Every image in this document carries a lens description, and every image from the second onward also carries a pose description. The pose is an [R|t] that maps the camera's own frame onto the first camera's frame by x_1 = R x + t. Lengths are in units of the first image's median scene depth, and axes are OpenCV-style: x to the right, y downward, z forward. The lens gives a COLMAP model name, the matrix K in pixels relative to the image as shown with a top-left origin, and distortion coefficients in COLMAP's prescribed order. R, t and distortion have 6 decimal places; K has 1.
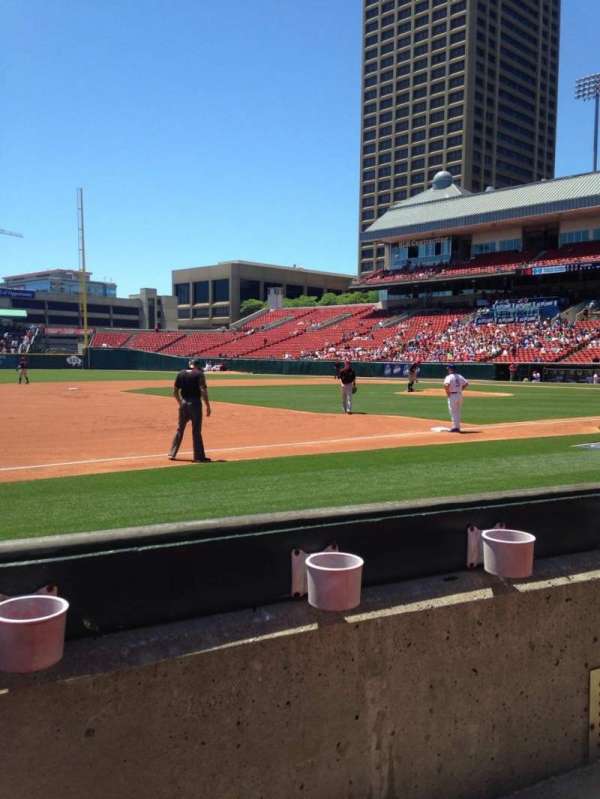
lens RADIAL K [[673.2, 0, 300.0], [0, 673.2, 399.5], [0, 0, 1]] dist [0.001120, -0.001586]
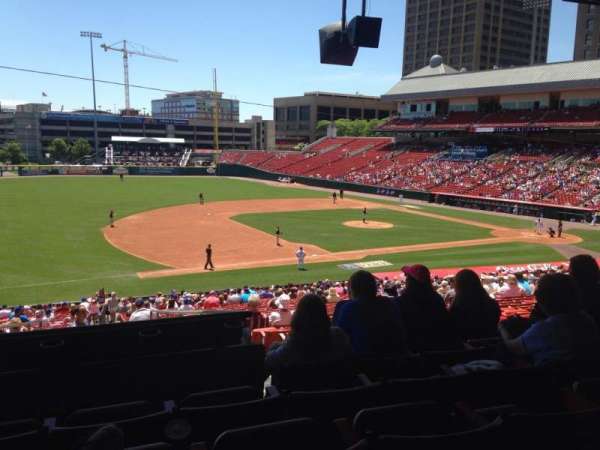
lens RADIAL K [[505.5, 0, 300.0], [0, 505.5, 225.0], [0, 0, 1]] dist [0.001120, -0.001586]
pose [[0.988424, 0.037153, -0.147098, 0.081466], [-0.021288, 0.993924, 0.107994, -0.061177], [0.150216, -0.103612, 0.983209, -0.240140]]
